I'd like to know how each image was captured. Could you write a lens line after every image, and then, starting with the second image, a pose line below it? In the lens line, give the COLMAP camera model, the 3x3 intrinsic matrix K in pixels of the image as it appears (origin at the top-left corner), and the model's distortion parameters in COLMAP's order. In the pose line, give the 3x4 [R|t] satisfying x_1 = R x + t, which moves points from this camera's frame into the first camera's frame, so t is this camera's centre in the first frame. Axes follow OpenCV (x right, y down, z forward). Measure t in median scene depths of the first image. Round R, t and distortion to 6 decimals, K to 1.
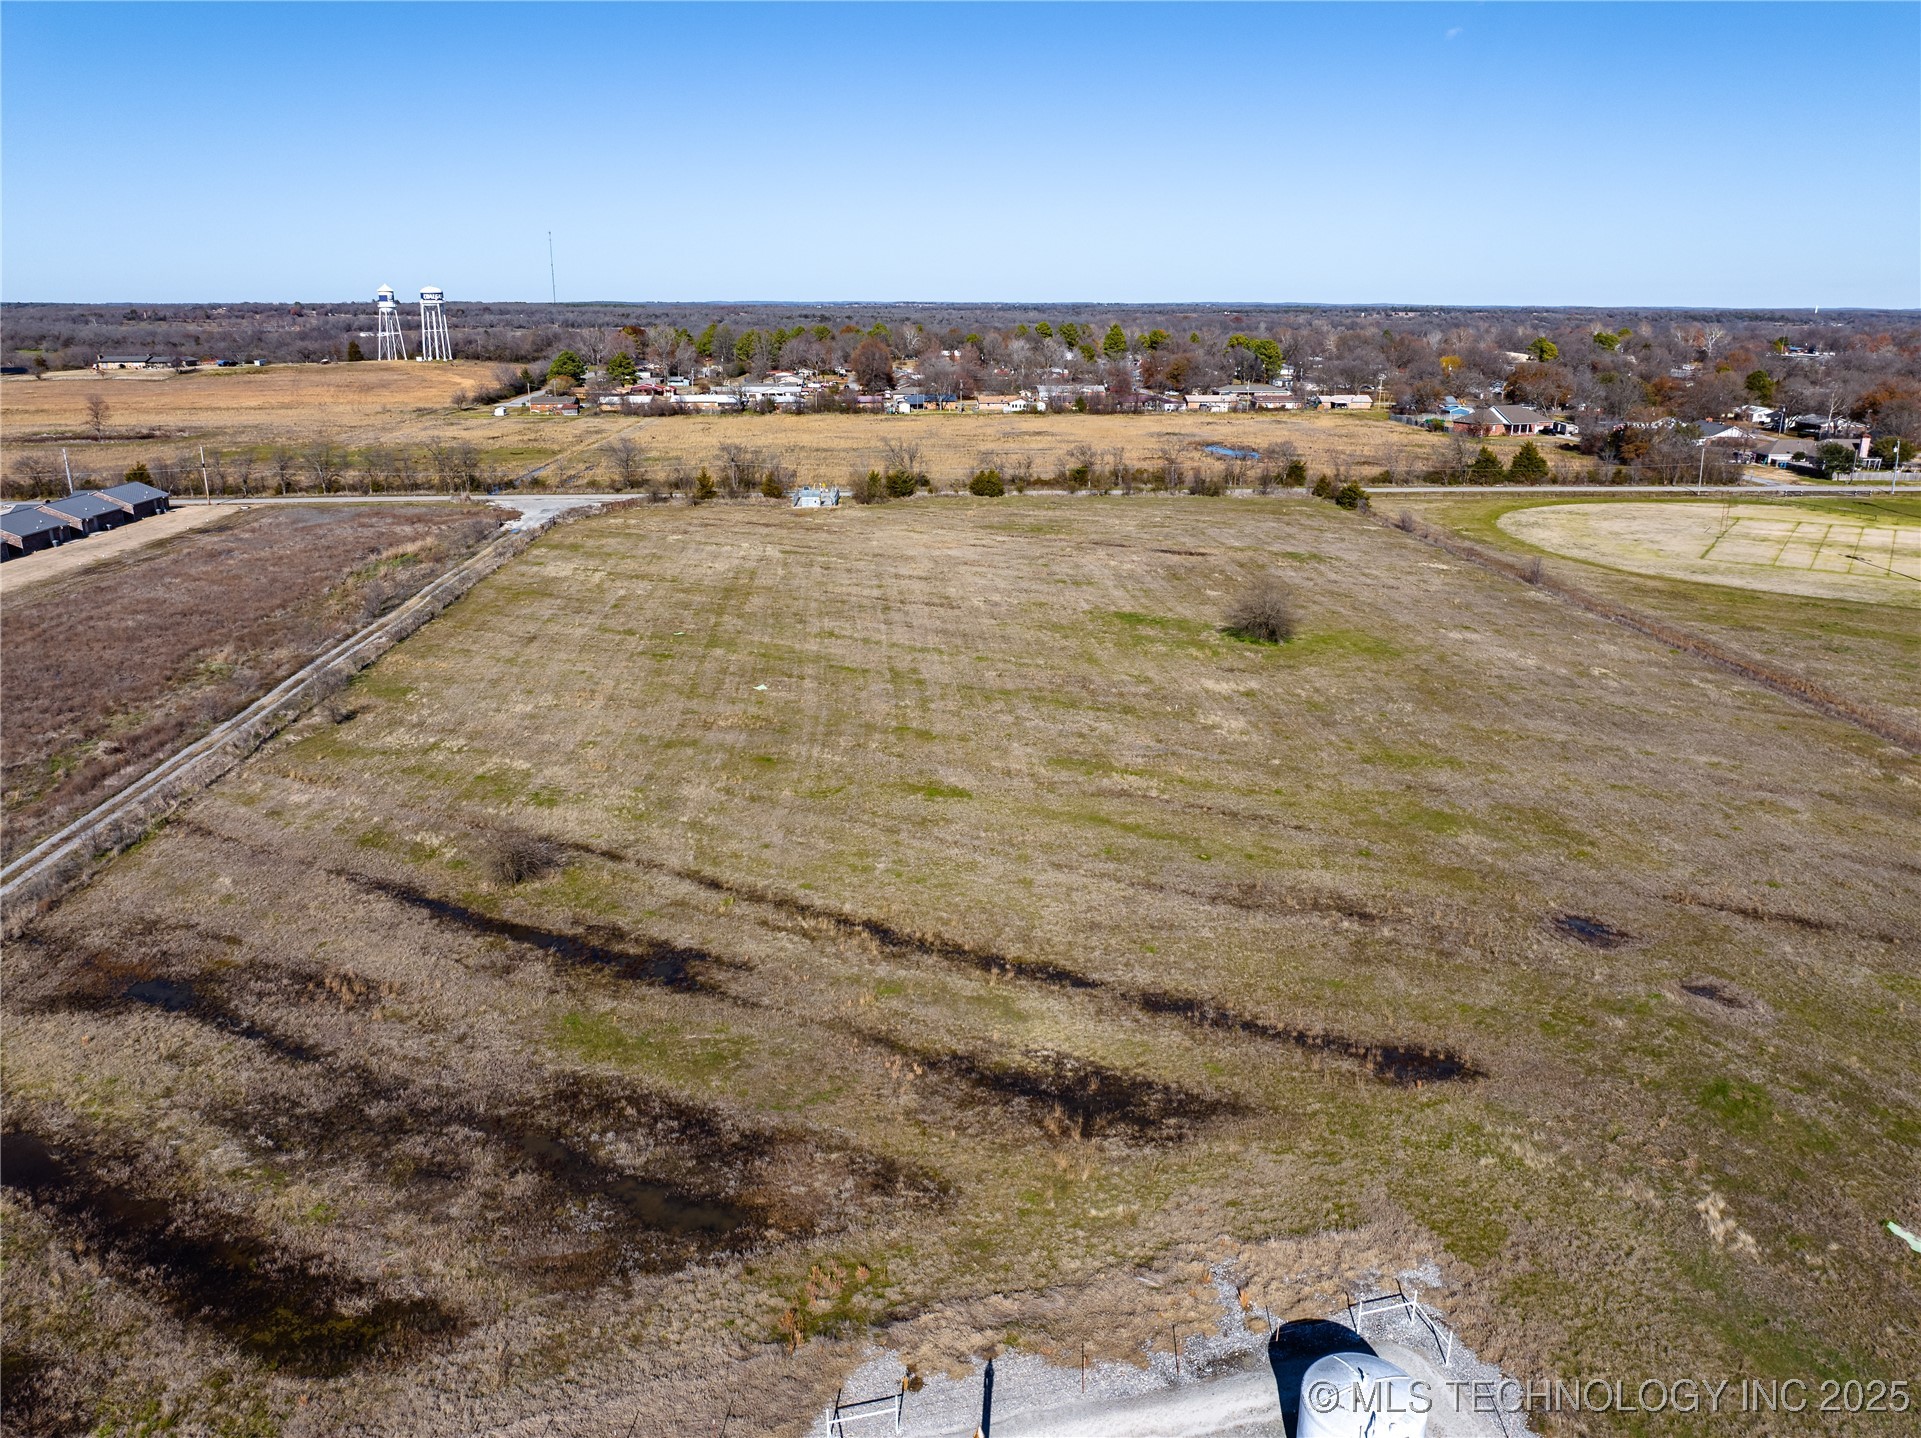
lens RADIAL K [[1344.9, 0, 965.8], [0, 1344.9, 720.0], [0, 0, 1]] dist [-0.047529, 0.020265]
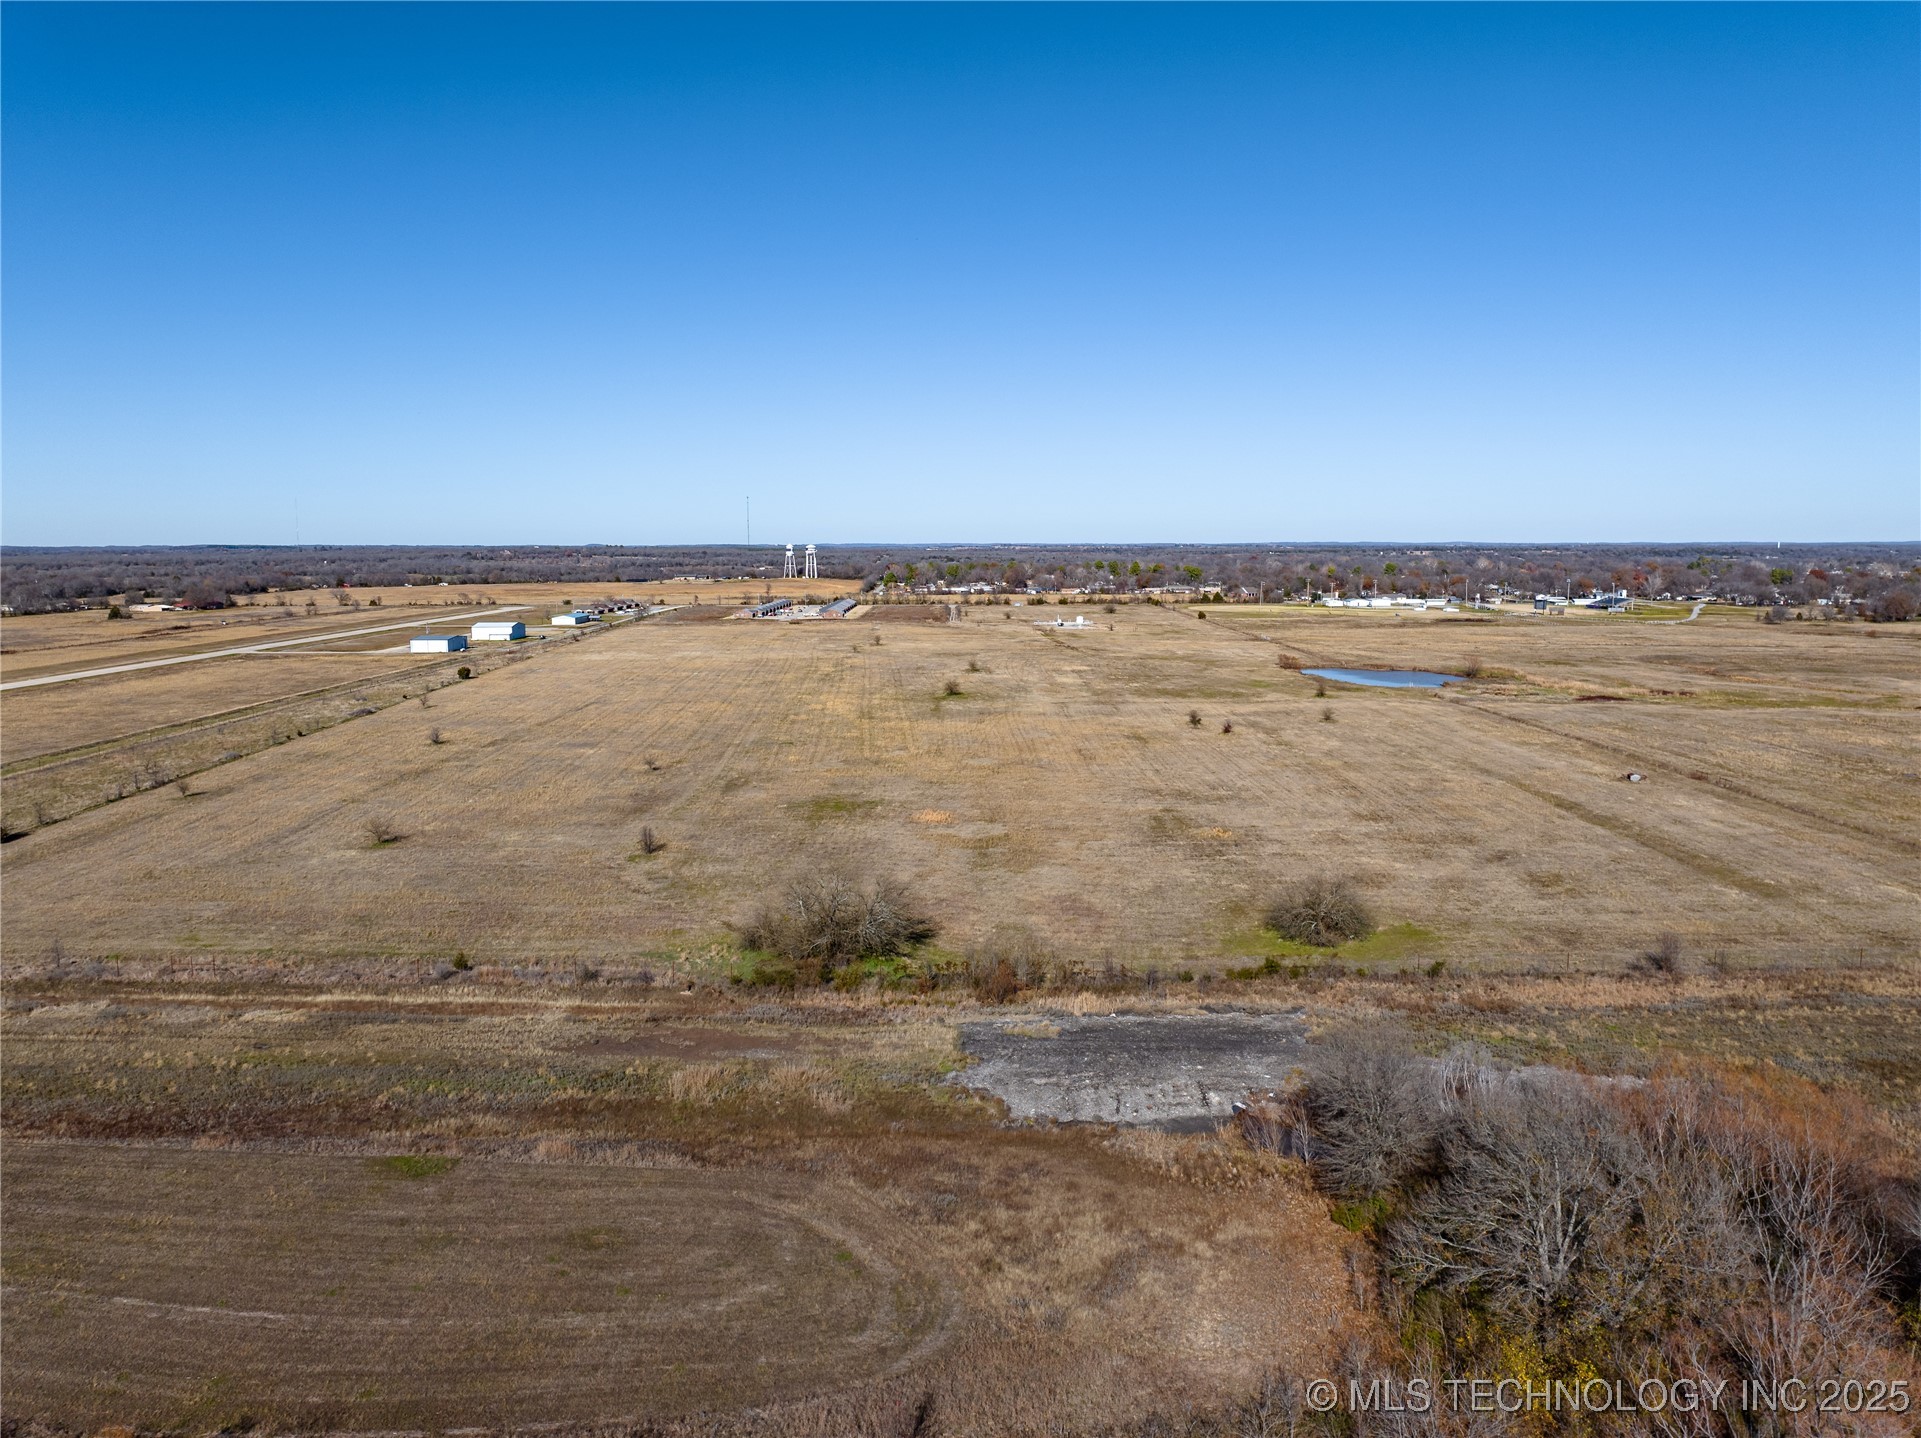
lens RADIAL K [[1344.9, 0, 965.8], [0, 1344.9, 720.0], [0, 0, 1]] dist [-0.047529, 0.020265]
pose [[0.997727, 0.004091, -0.067262, -0.001261], [-0.015501, 0.985322, -0.170003, 0.549730], [0.065579, 0.170659, 0.983145, -1.840552]]
